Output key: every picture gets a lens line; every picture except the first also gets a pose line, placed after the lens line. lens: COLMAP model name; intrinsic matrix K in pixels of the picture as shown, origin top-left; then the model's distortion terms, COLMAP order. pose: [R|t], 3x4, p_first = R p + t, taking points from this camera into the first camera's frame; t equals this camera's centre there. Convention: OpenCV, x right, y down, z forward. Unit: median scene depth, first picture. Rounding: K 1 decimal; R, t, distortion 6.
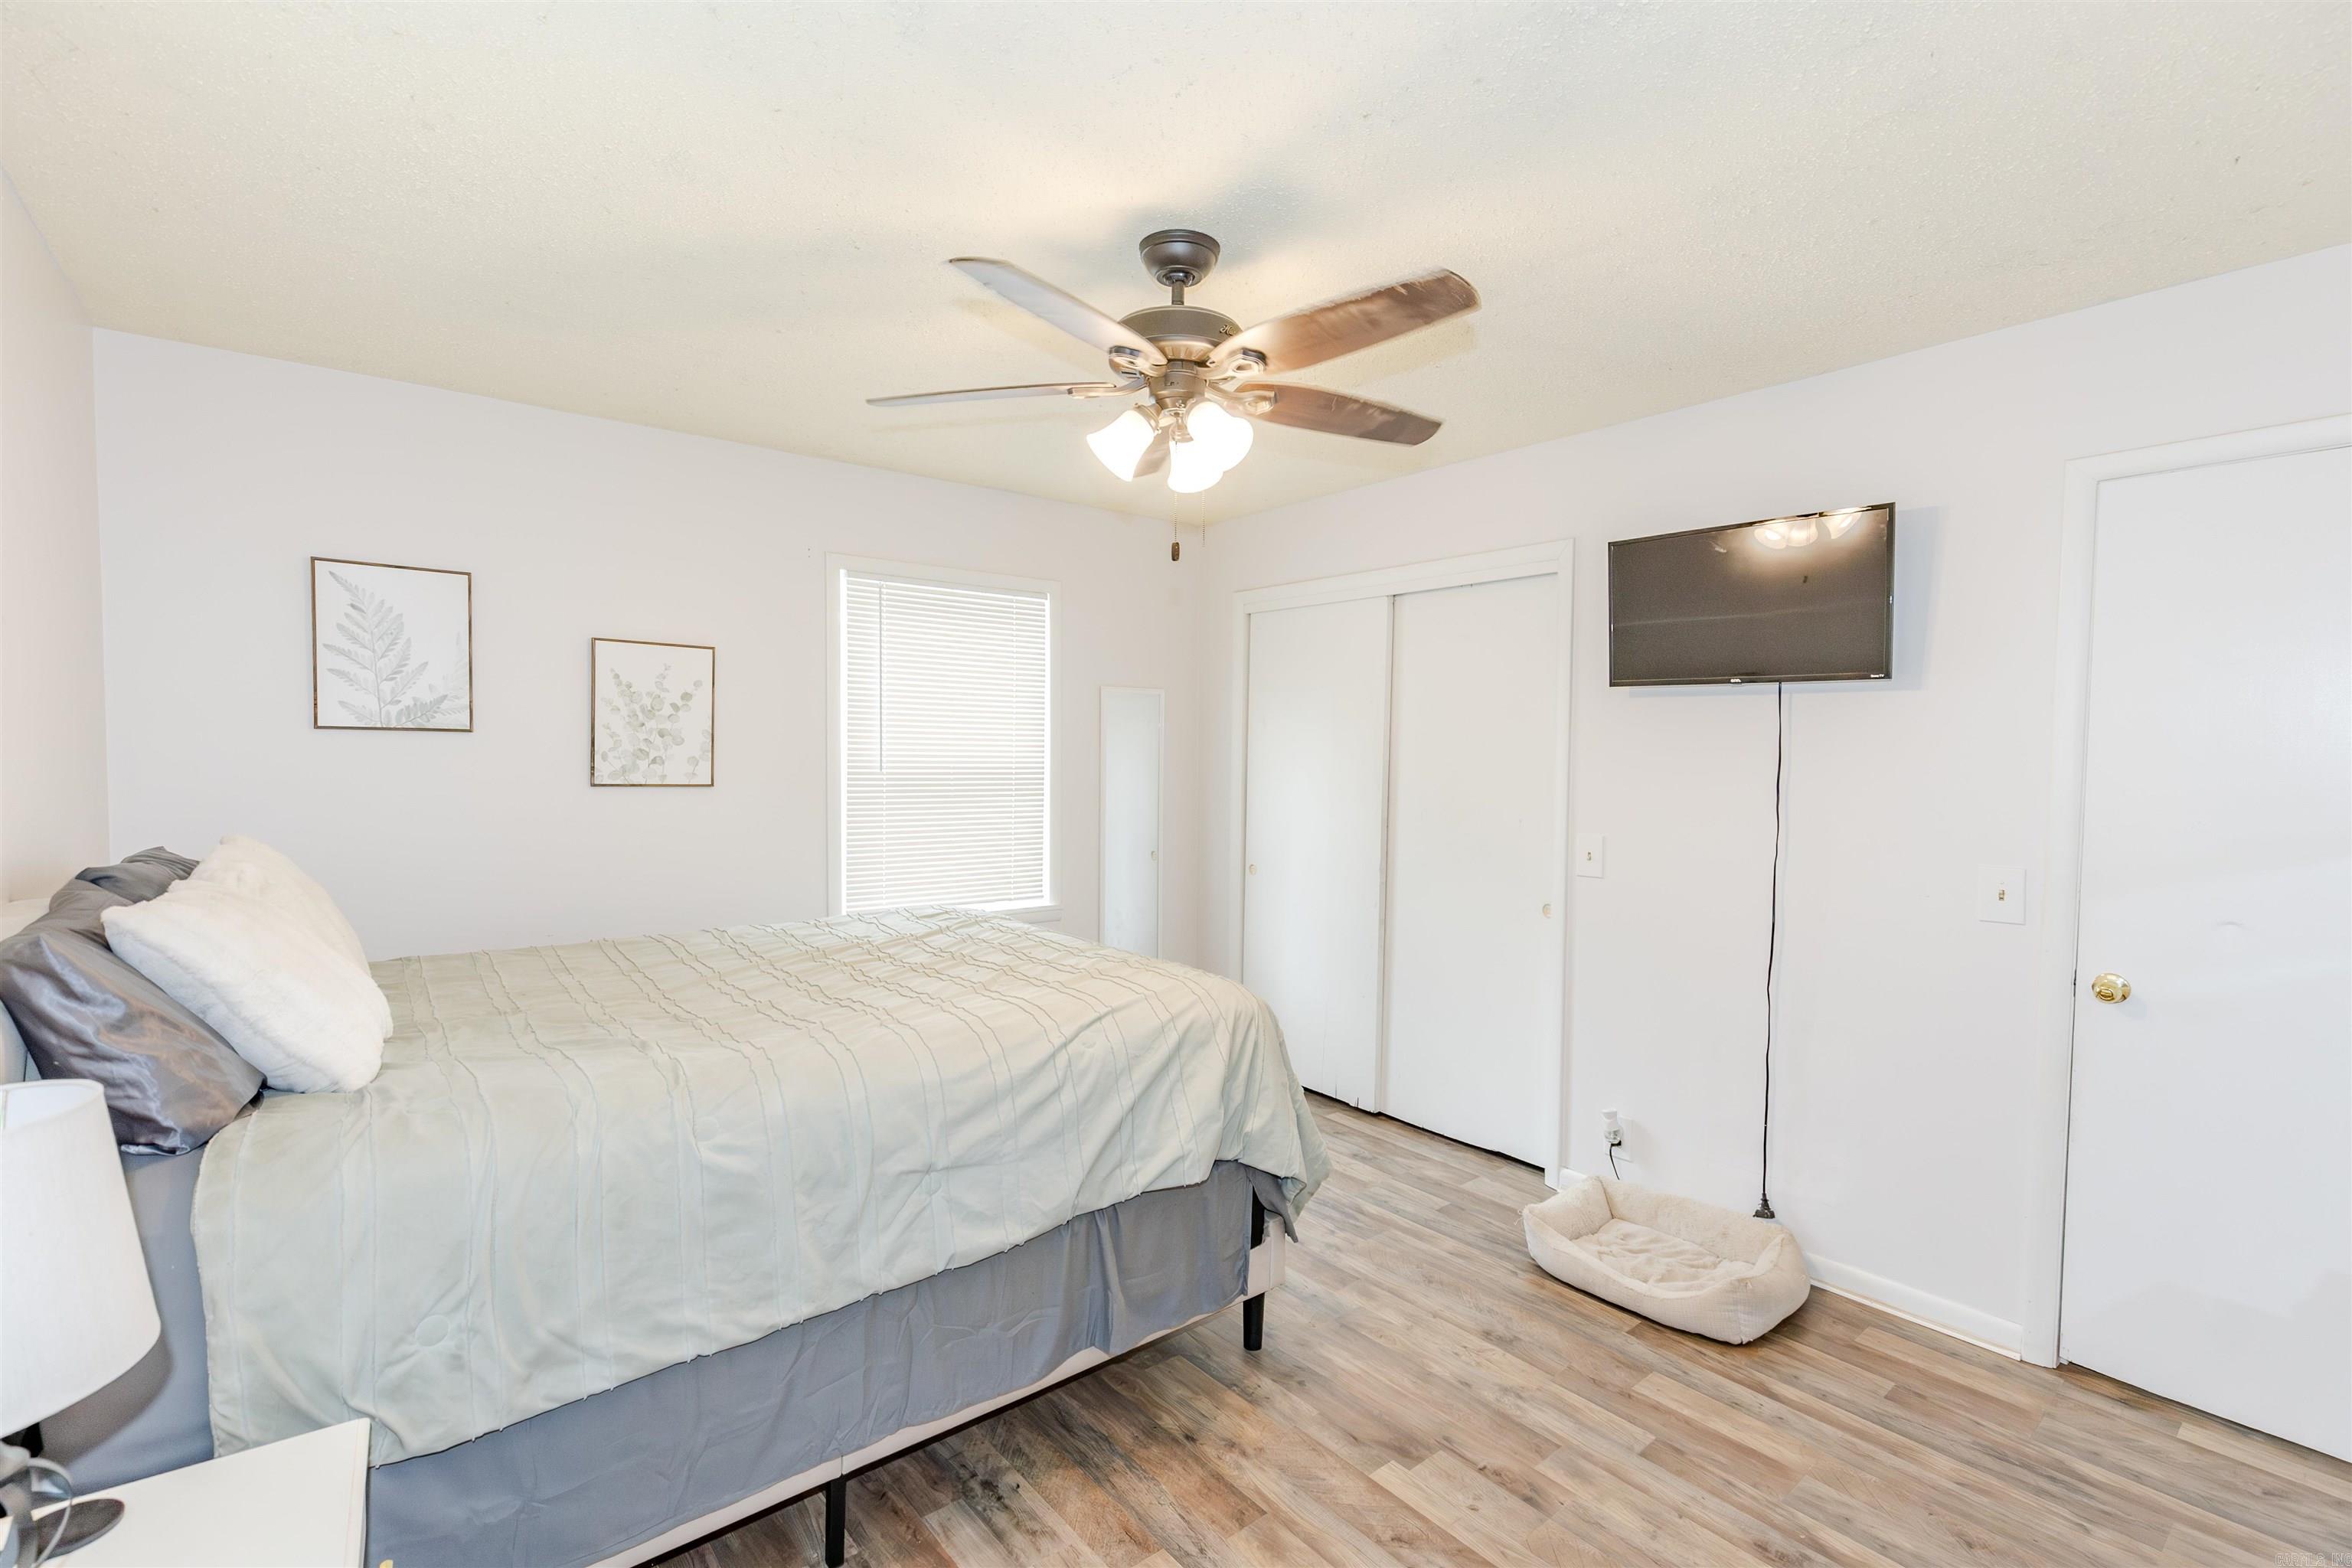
lens RADIAL K [[1062.7, 0, 1165.3], [0, 1062.7, 793.6], [0, 0, 1]] dist [0.006471, -0.000434]
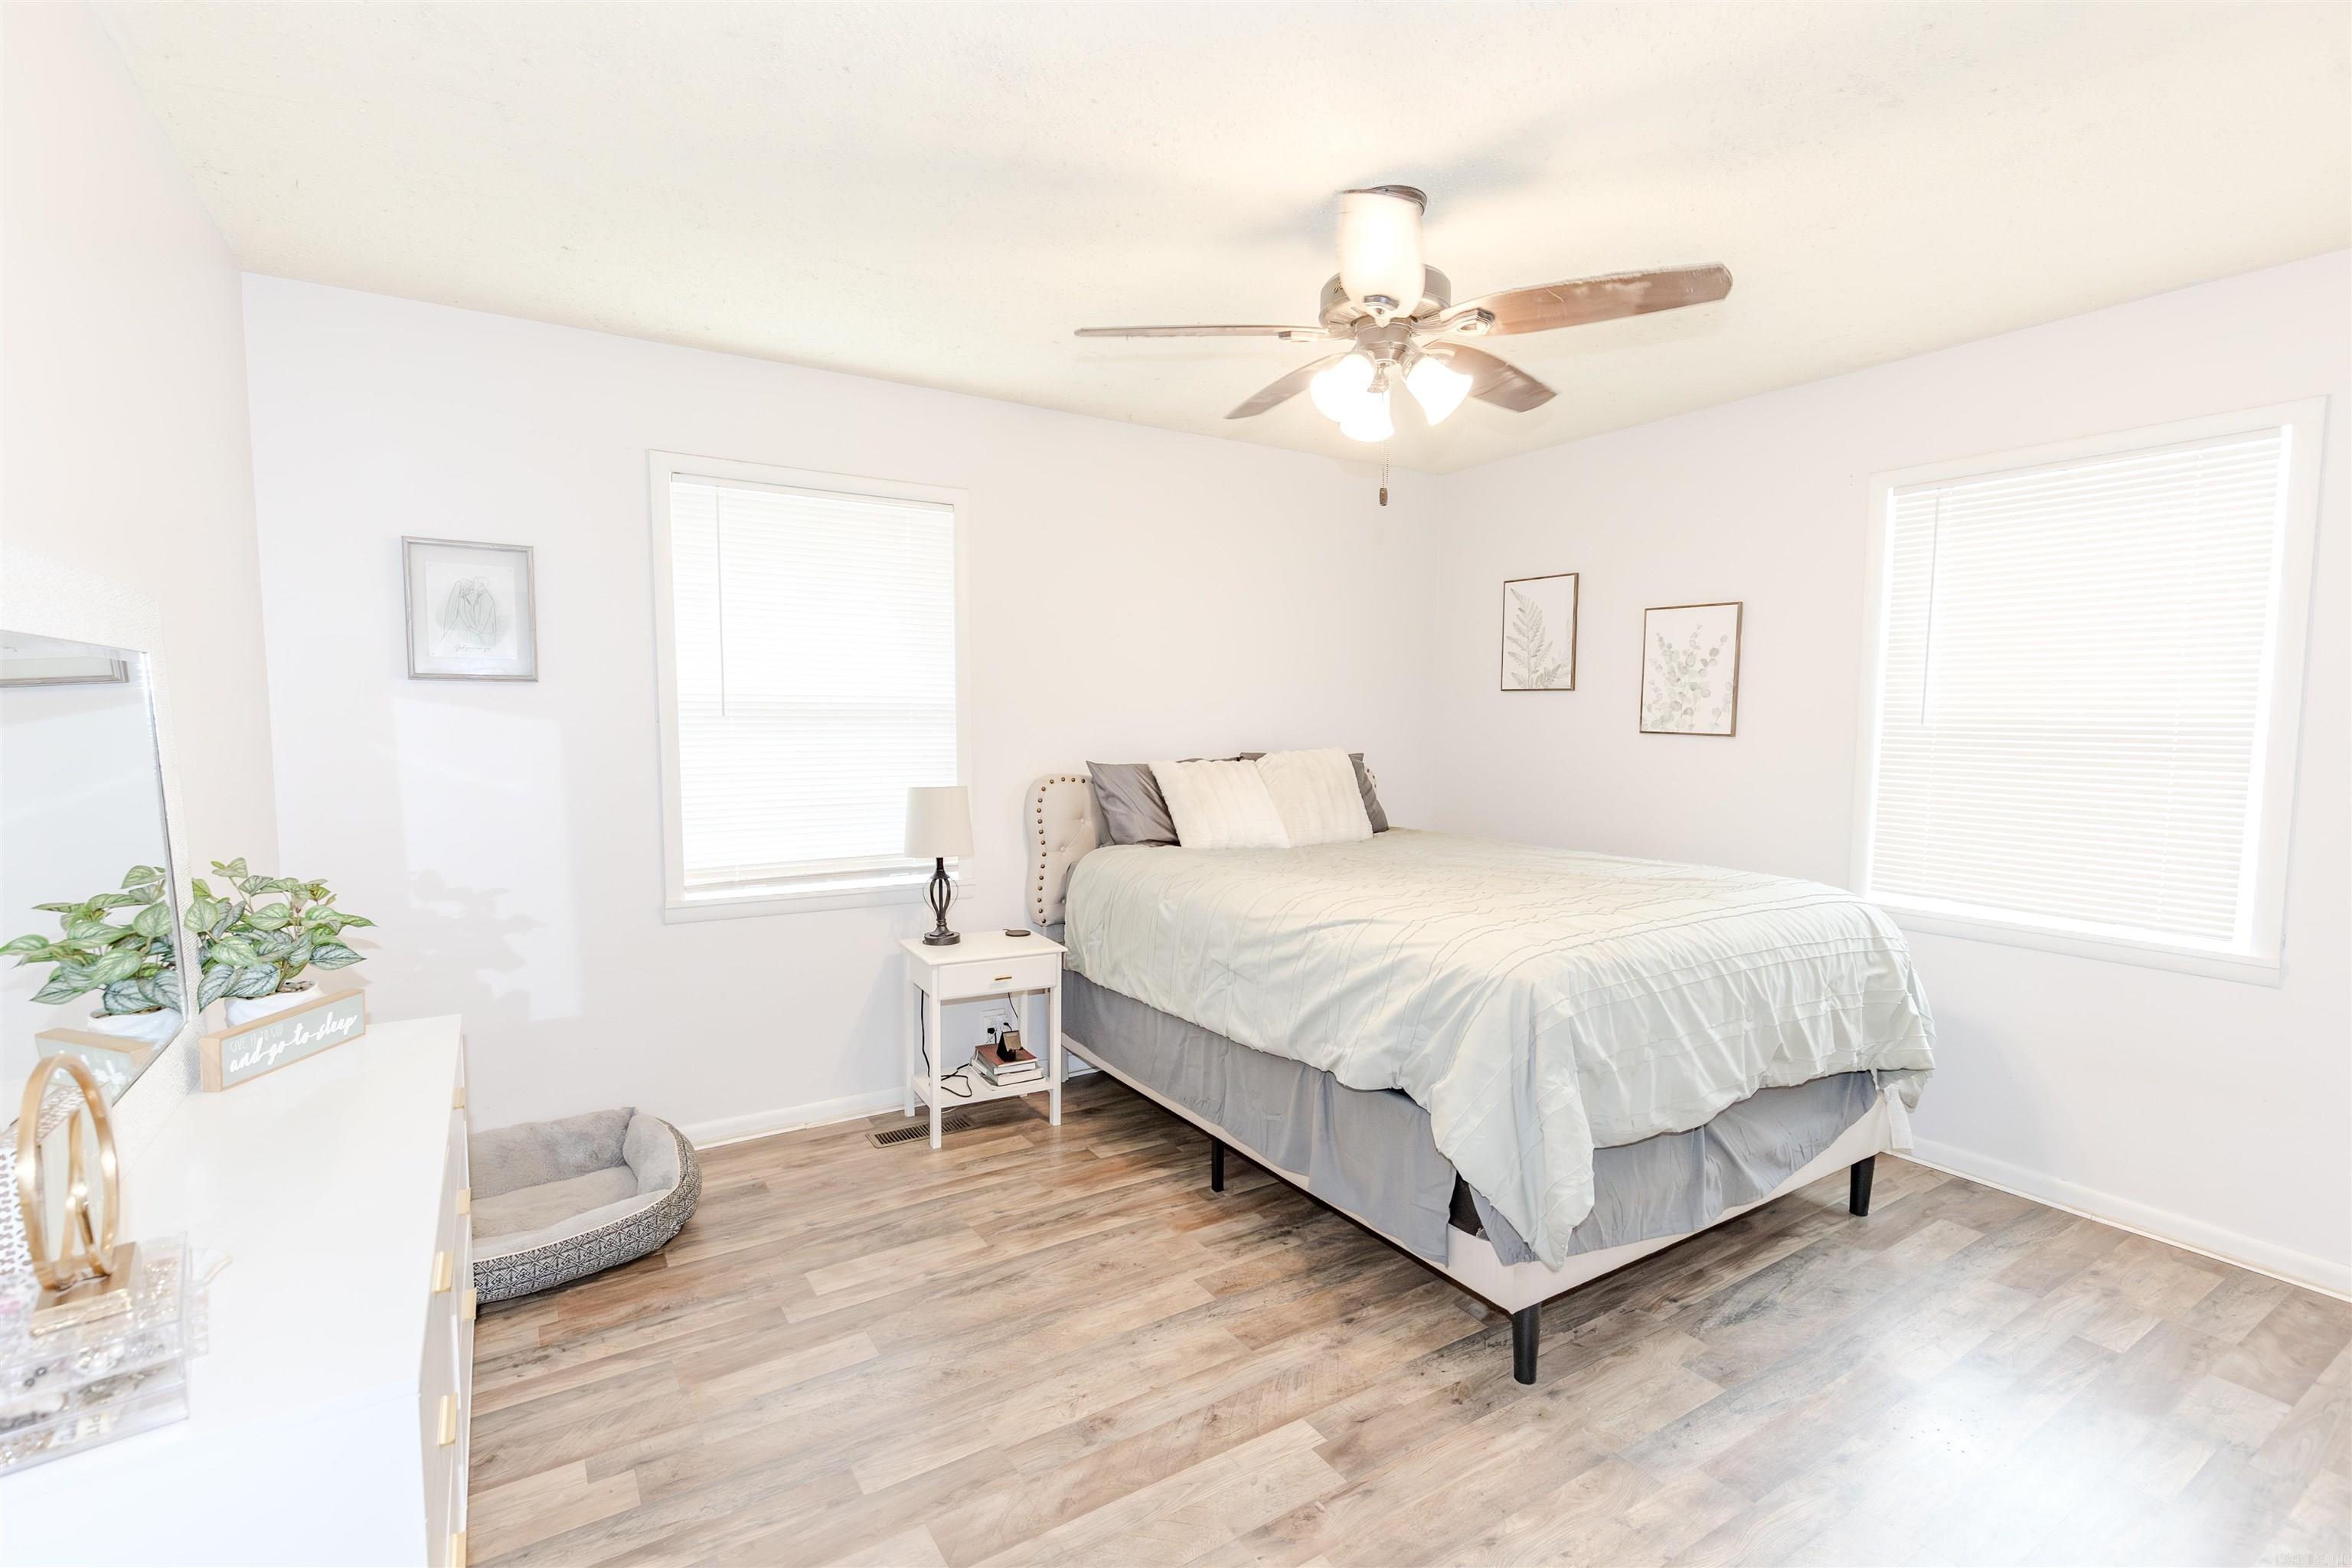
lens RADIAL K [[1062.7, 0, 1165.3], [0, 1062.7, 793.6], [0, 0, 1]] dist [0.006471, -0.000434]
pose [[-0.115752, 0.065412, -0.991122, 1.096315], [-0.046424, 0.996383, 0.071181, 0.001177], [0.992193, 0.054251, -0.112296, 0.916344]]
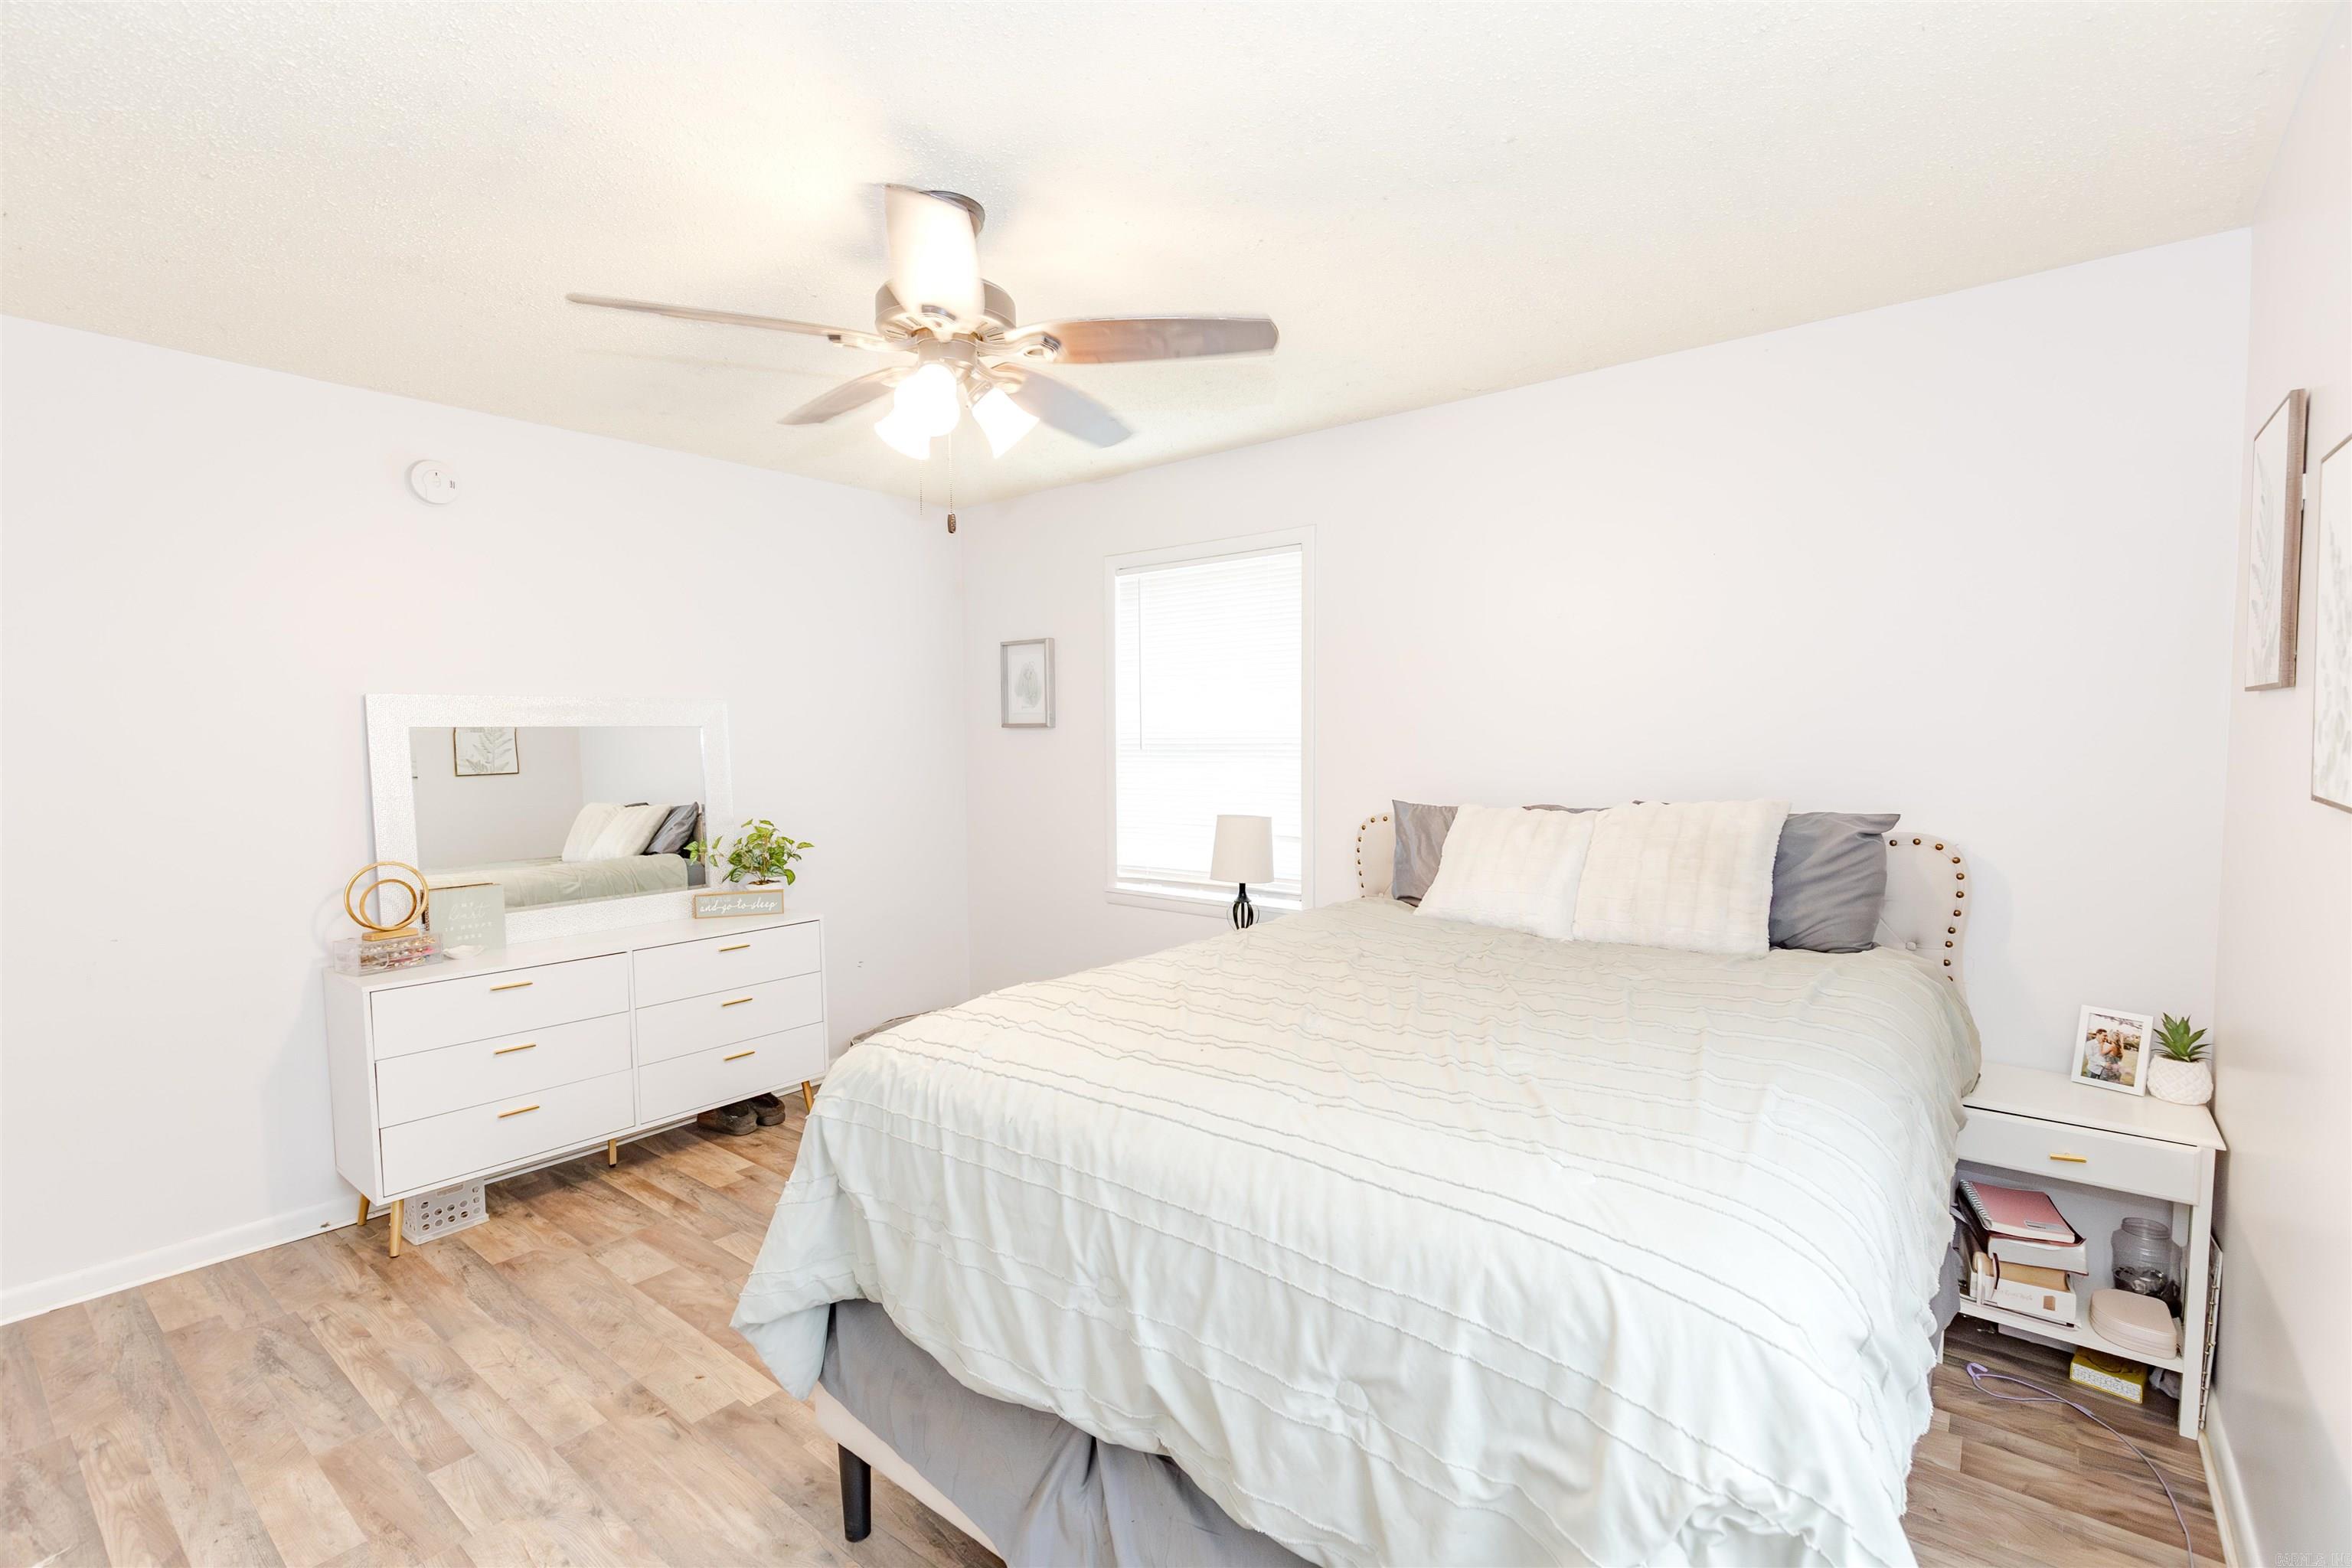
lens RADIAL K [[1043.6, 0, 1174.2], [0, 1043.6, 797.0], [0, 0, 1]] dist [0.013374, -0.000157]
pose [[-0.975097, 0.014353, -0.221316, 0.026033], [-0.007260, 0.995303, 0.096533, -0.071060], [0.221662, 0.095736, -0.970413, 1.997938]]
